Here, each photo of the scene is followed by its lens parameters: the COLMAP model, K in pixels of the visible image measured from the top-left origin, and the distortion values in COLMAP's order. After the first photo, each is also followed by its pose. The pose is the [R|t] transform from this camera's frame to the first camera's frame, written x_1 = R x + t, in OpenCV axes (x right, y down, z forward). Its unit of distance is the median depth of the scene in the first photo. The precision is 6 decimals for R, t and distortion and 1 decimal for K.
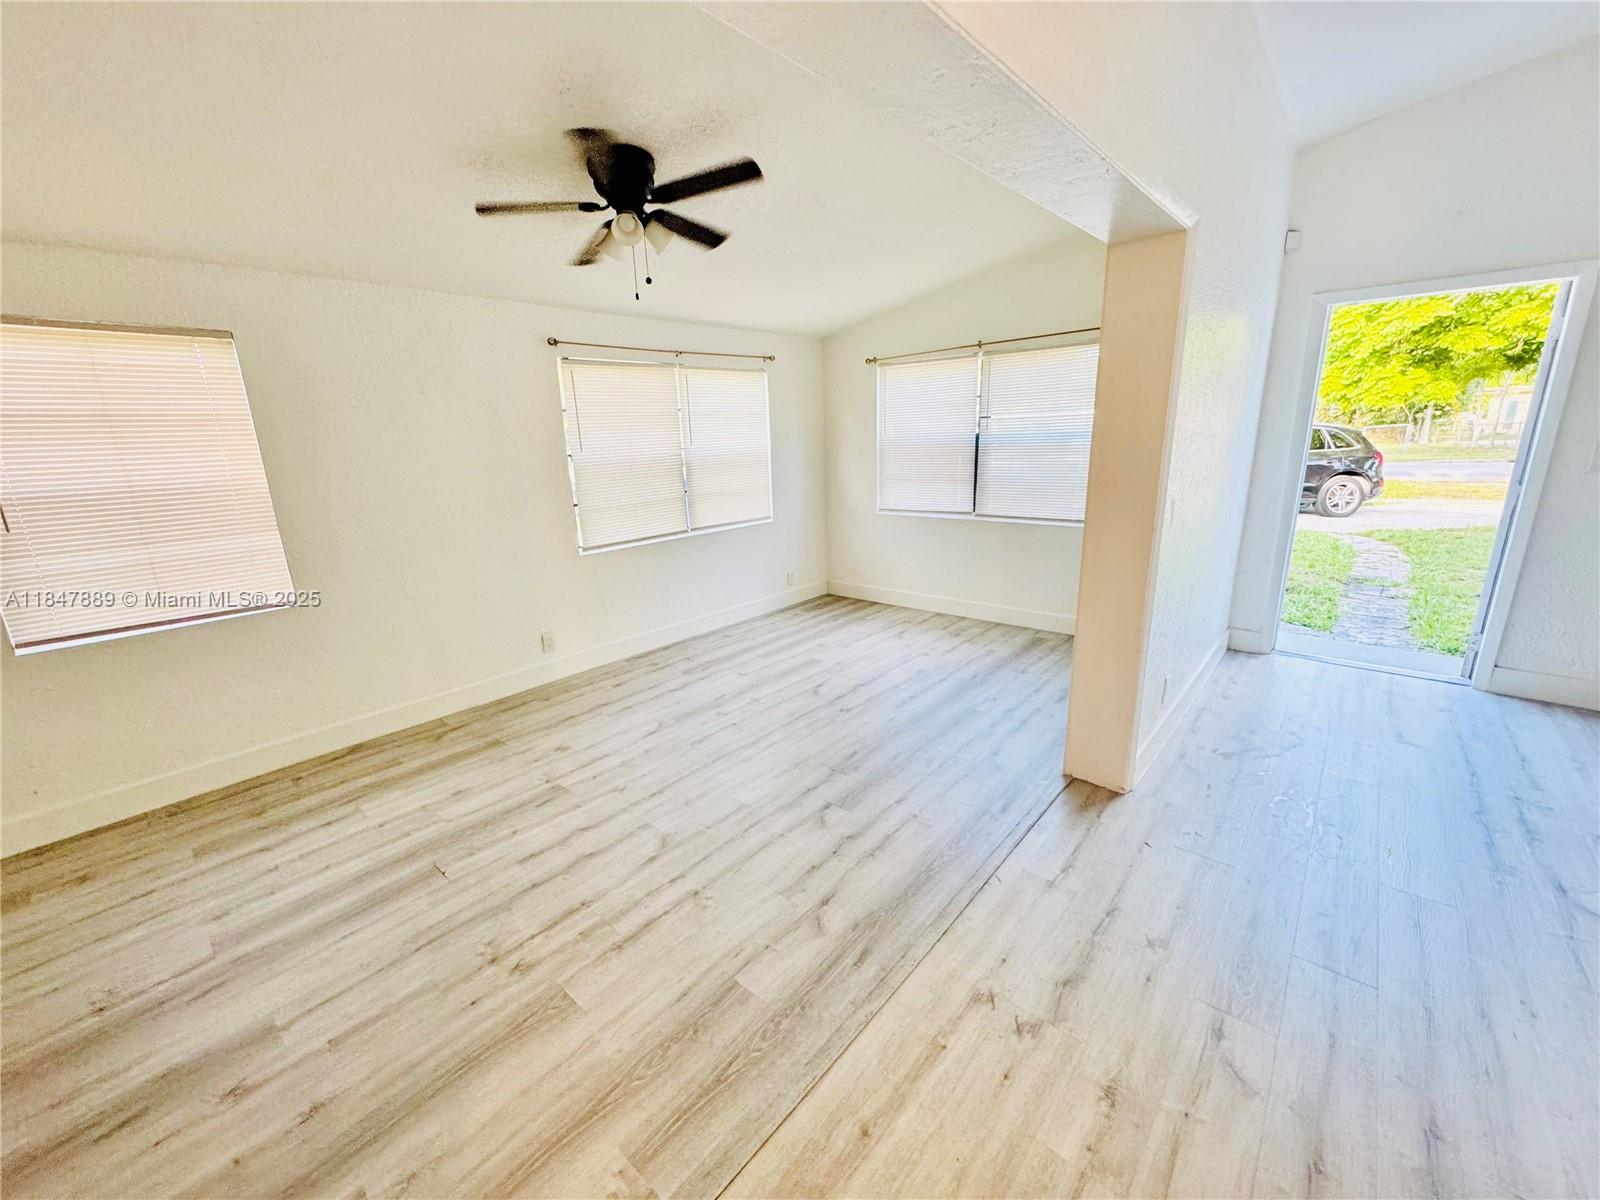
lens RADIAL K [[642.7, 0, 799.8], [0, 642.7, 599.2], [0, 0, 1]] dist [-0.005216, 0.000284]
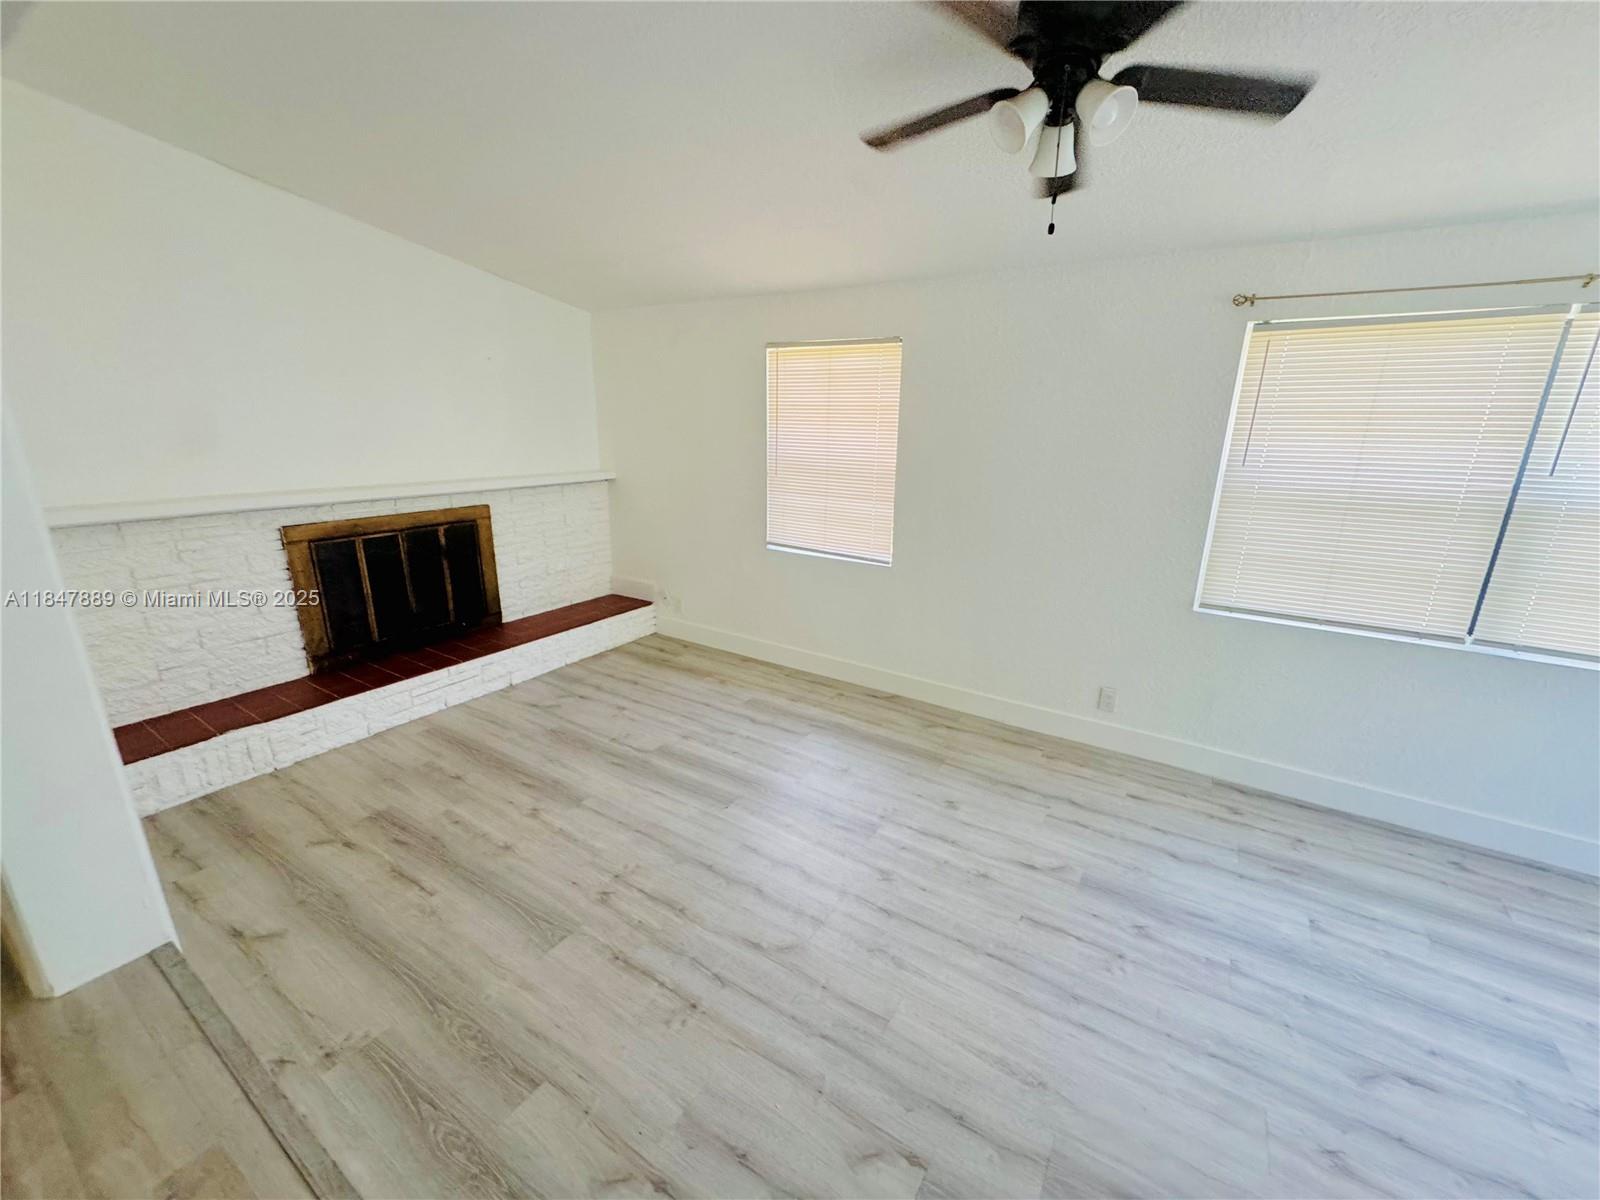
lens RADIAL K [[642.7, 0, 798.7], [0, 642.7, 599.2], [0, 0, 1]] dist [-0.005216, 0.000284]
pose [[0.150762, 0.301505, -0.941470, 0.320735], [-0.270944, 0.928490, 0.253961, -0.182912], [0.950715, 0.216798, 0.221672, 0.565065]]
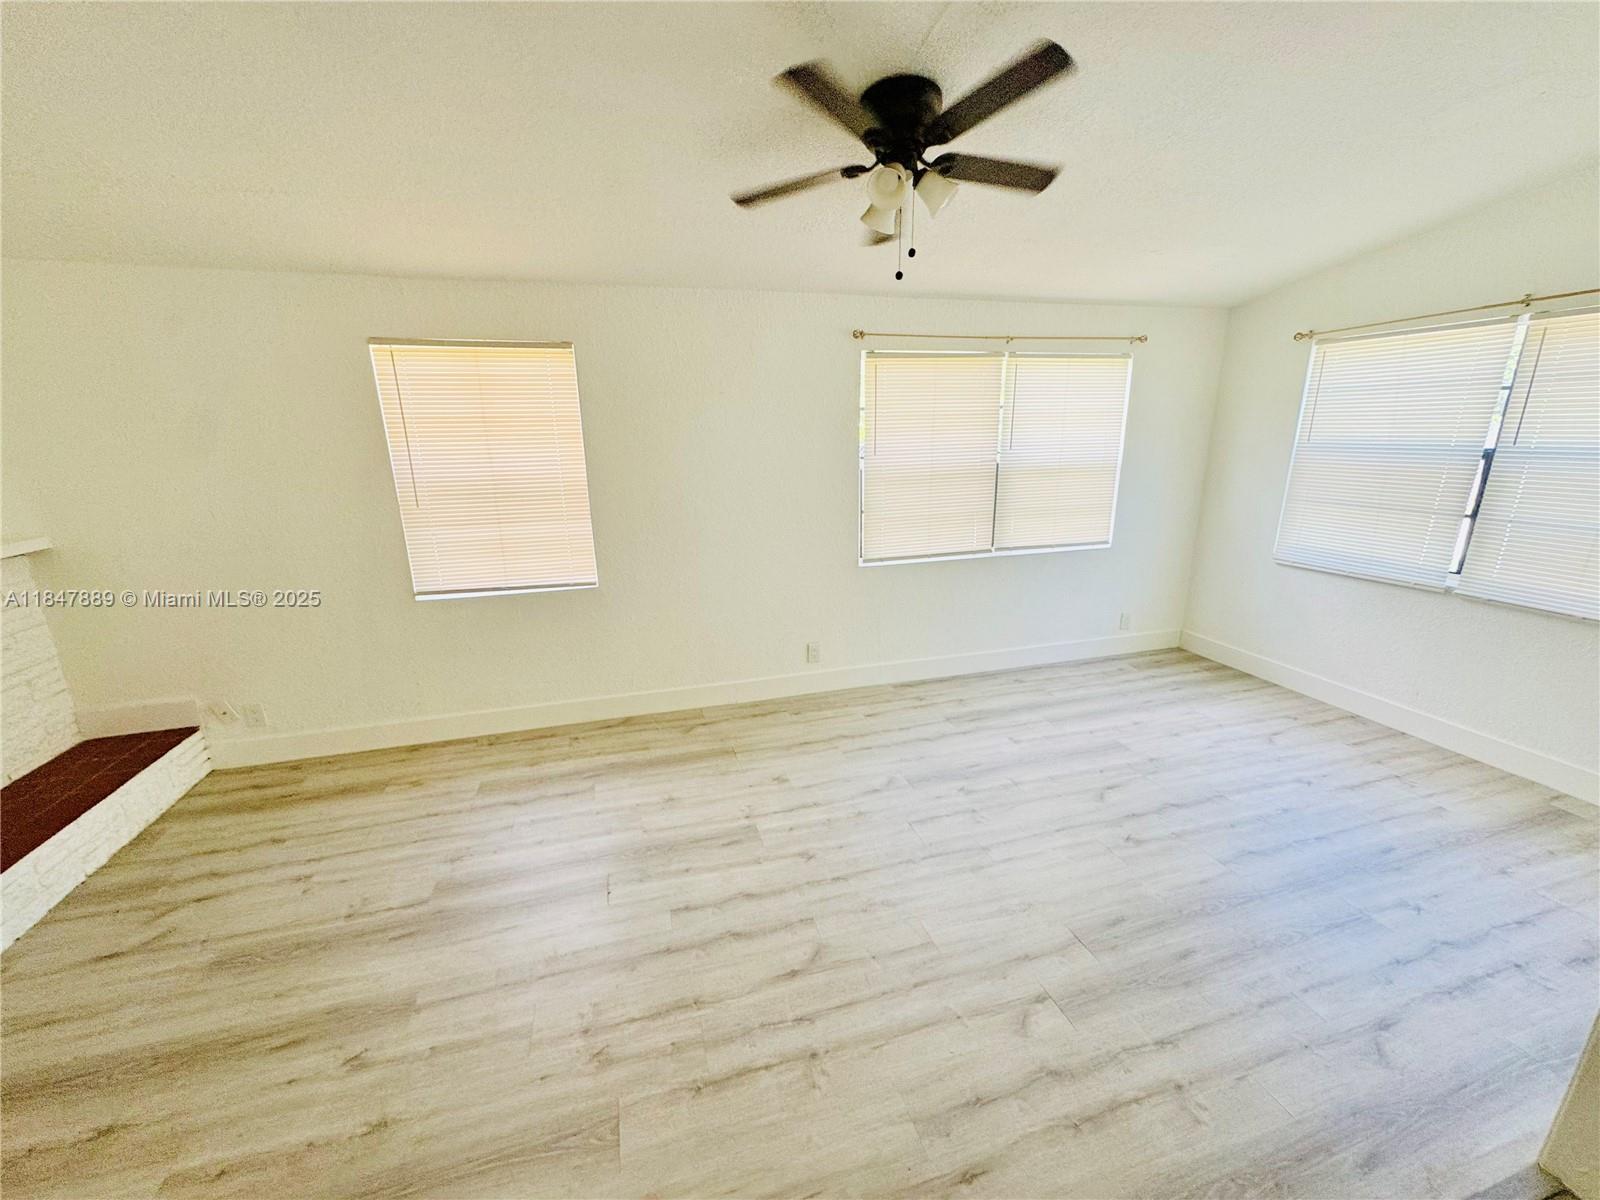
lens RADIAL K [[642.7, 0, 798.7], [0, 642.7, 601.5], [0, 0, 1]] dist [-0.005216, 0.000284]
pose [[0.841760, 0.161872, -0.515012, 0.089348], [-0.148137, 0.986627, 0.067982, -0.089247], [0.519130, 0.019068, 0.854483, 0.217091]]
